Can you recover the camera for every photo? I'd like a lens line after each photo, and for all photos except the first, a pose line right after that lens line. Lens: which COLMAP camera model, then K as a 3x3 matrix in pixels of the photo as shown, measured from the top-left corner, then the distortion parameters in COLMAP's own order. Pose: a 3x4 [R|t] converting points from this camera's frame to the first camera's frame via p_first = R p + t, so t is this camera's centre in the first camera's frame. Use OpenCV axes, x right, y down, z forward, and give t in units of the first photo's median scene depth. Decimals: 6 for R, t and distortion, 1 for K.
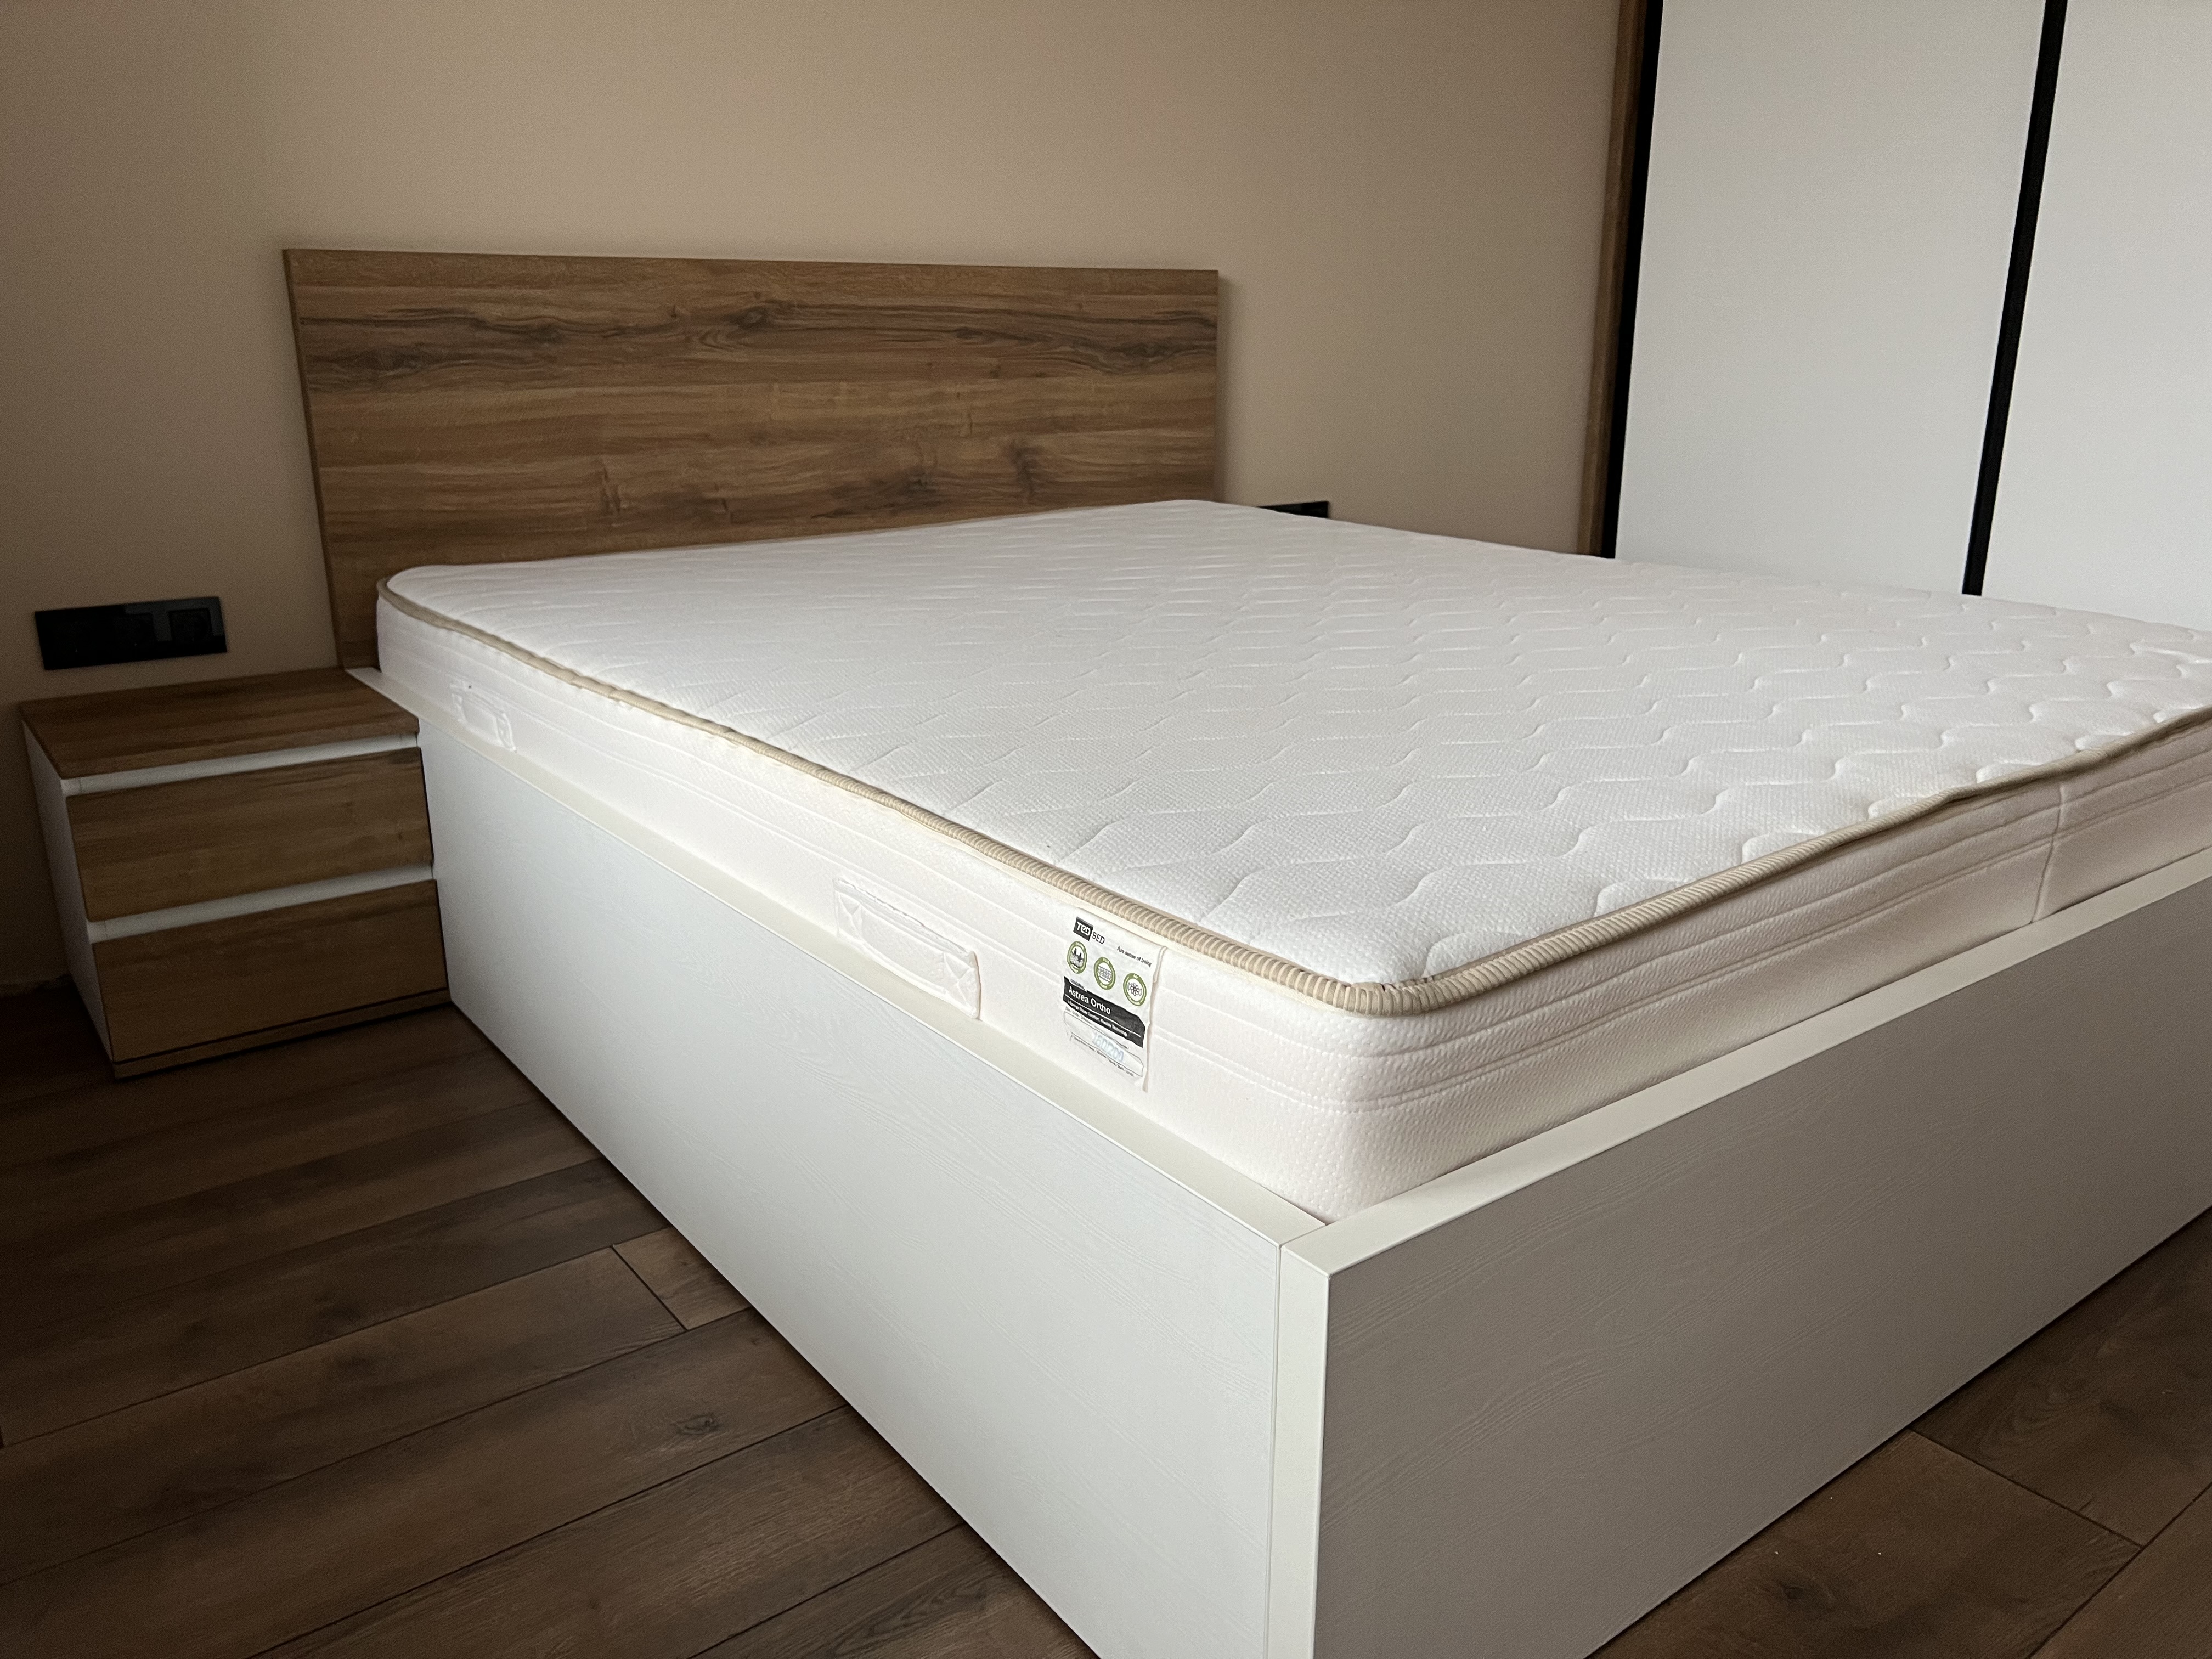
lens RADIAL K [[1665.5, 0, 1102.3], [0, 1665.5, 825.0], [0, 0, 1]] dist [0.039114, -0.026076]
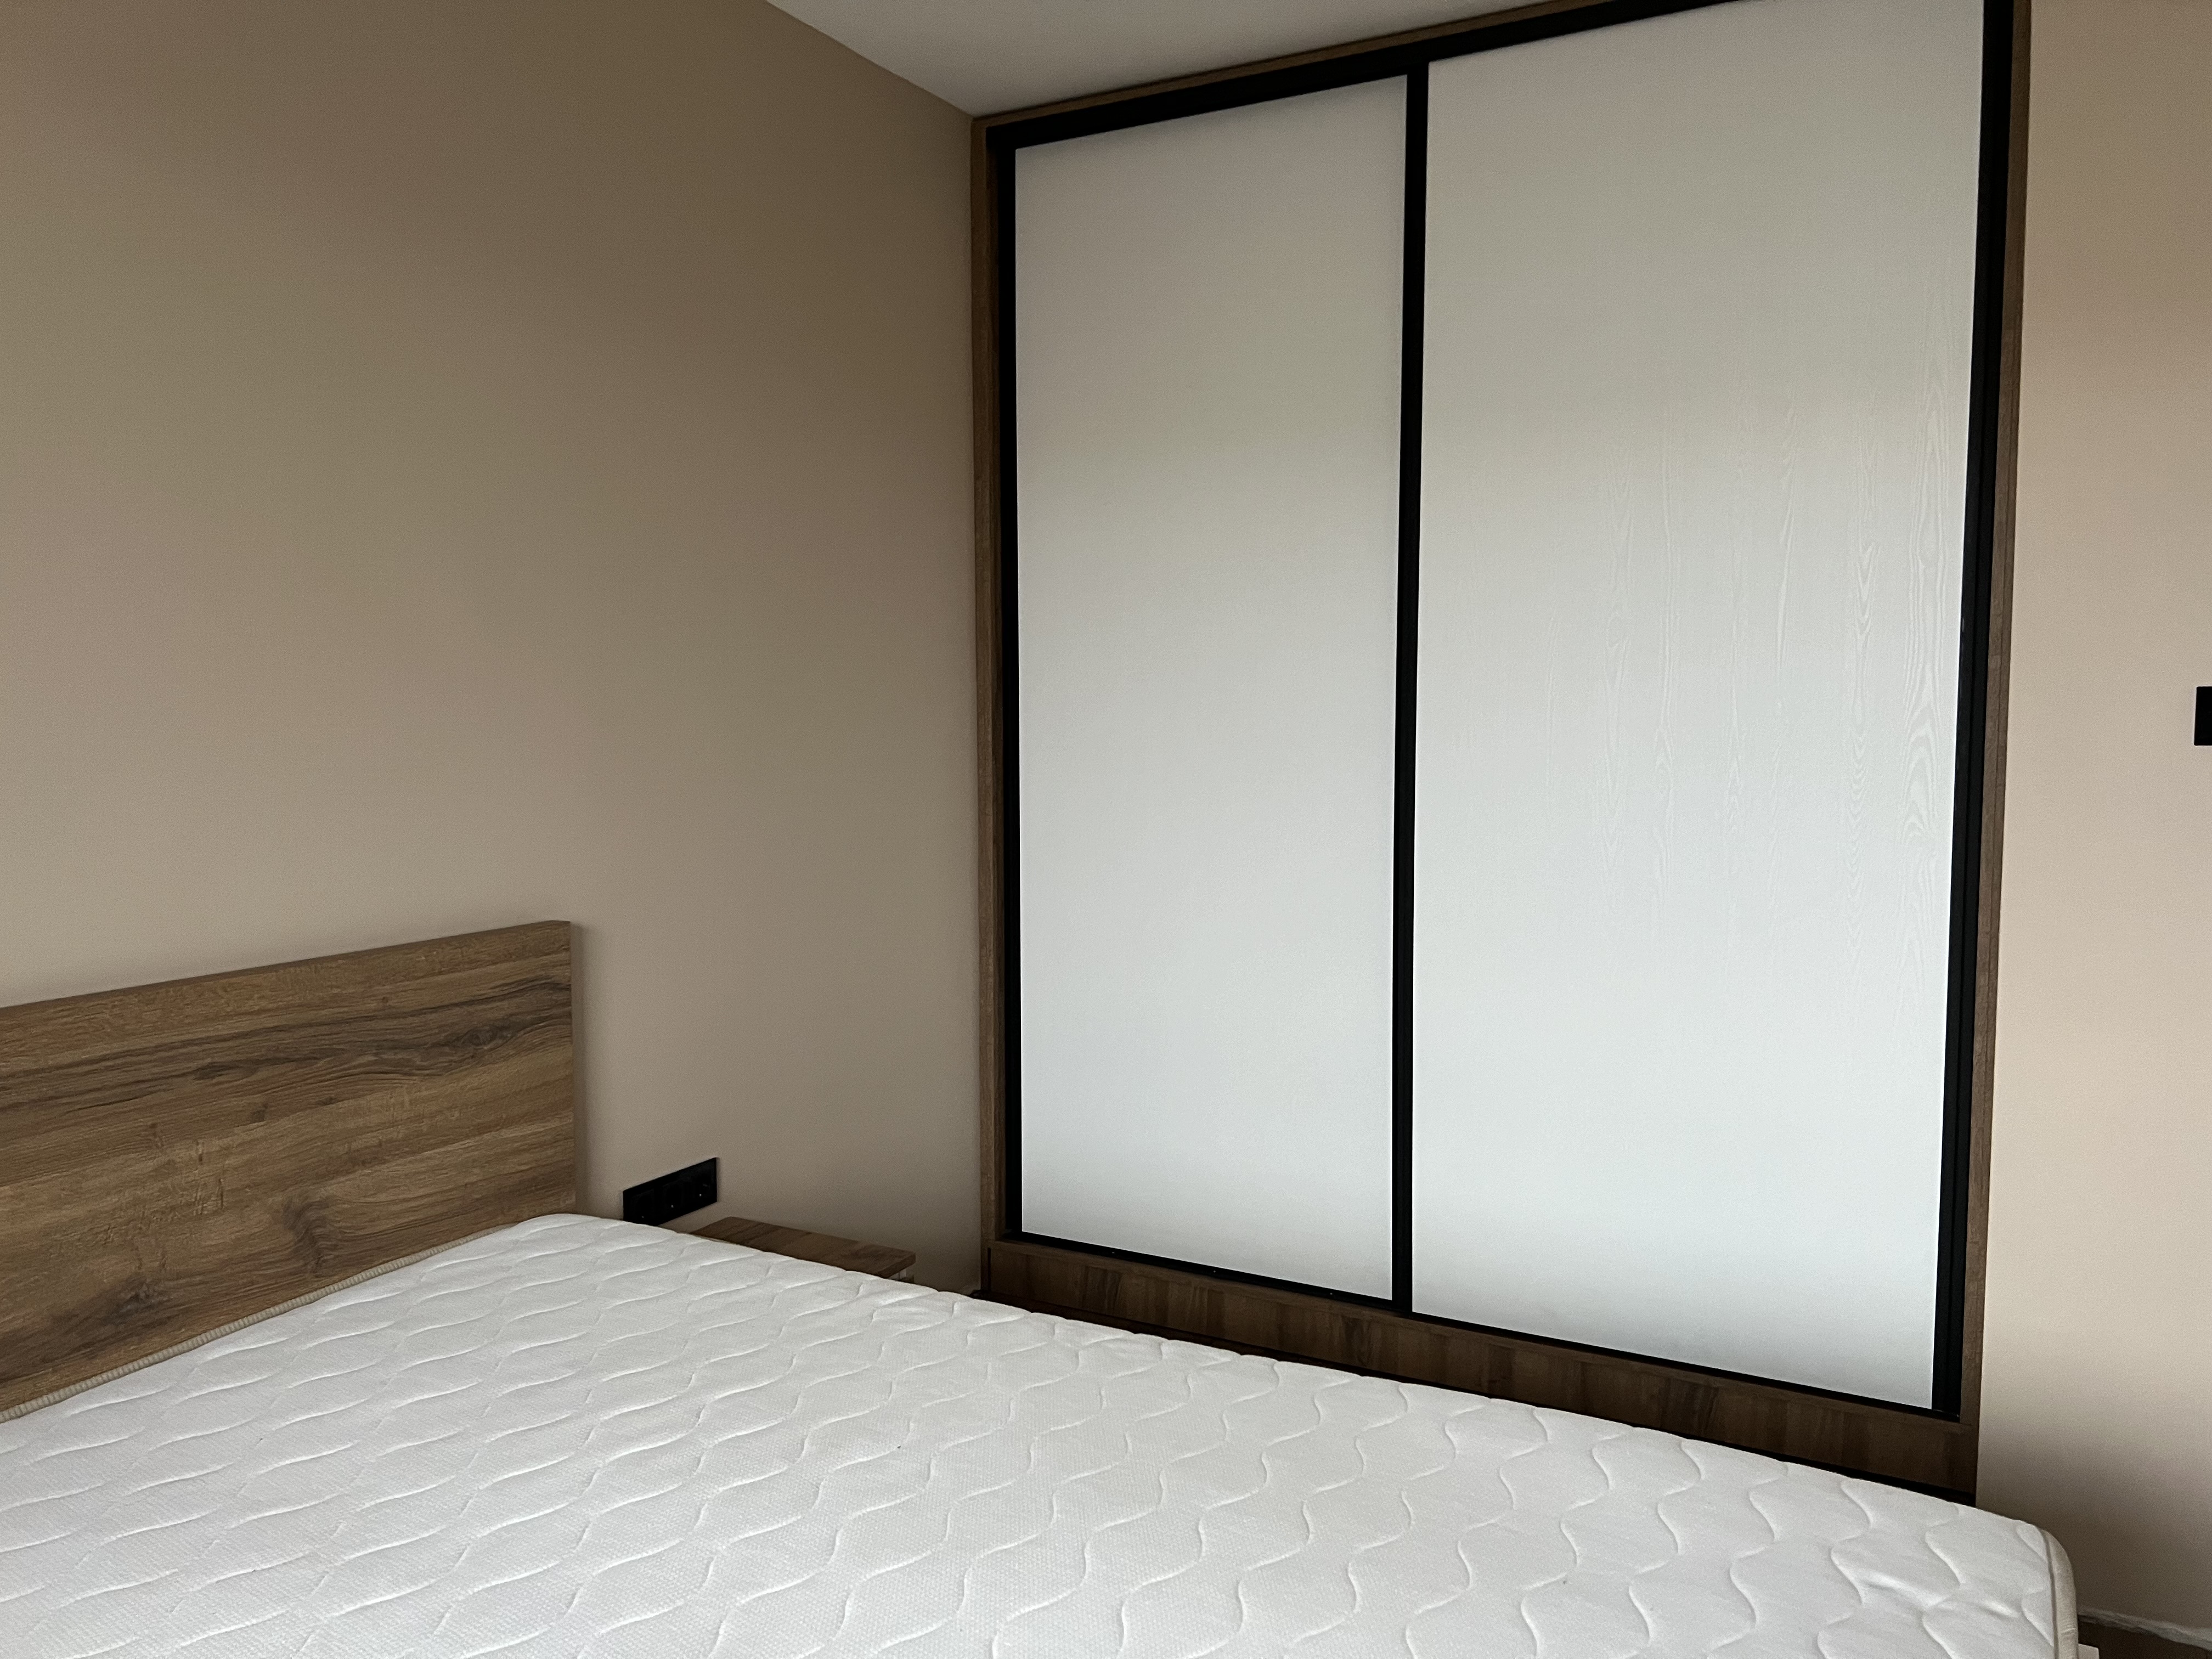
lens RADIAL K [[1665.5, 0, 1110.3], [0, 1665.5, 836.2], [0, 0, 1]] dist [0.039114, -0.026076]
pose [[0.907750, -0.032620, 0.418242, -0.029980], [0.116898, 0.977153, -0.177504, -0.211529], [-0.402897, 0.210020, 0.890823, 0.190630]]
